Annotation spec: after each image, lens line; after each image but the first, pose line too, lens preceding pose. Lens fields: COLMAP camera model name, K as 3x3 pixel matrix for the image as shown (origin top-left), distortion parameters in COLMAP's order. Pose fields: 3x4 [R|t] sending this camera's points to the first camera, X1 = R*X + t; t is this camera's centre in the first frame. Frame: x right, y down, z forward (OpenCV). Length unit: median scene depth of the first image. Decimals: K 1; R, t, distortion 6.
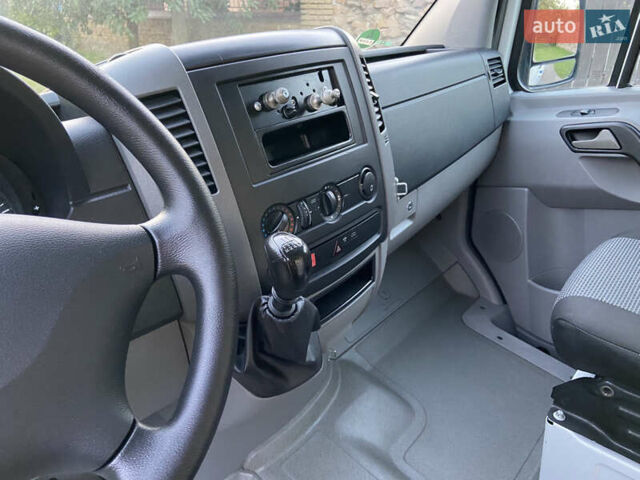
lens RADIAL K [[485.4, 0, 323.9], [0, 485.4, 238.1], [0, 0, 1]] dist [0.121341, -0.163151]
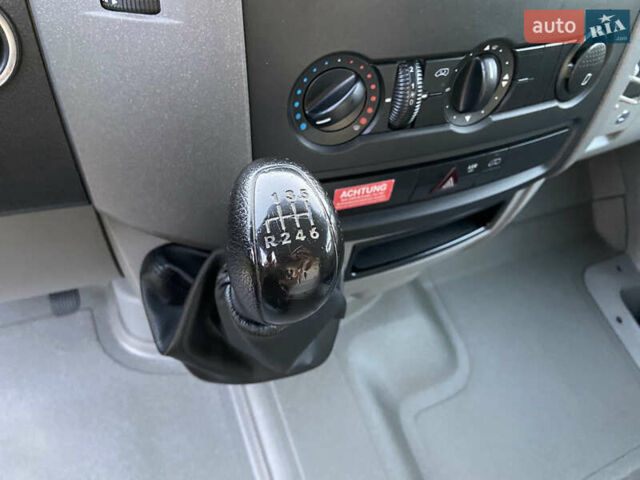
lens RADIAL K [[485.4, 0, 323.9], [0, 485.4, 238.1], [0, 0, 1]] dist [0.121341, -0.163151]
pose [[0.895053, 0.431734, -0.111737, -0.002778], [-0.352988, 0.838983, 0.414135, -0.066599], [0.272542, -0.331231, 0.903331, 0.374679]]
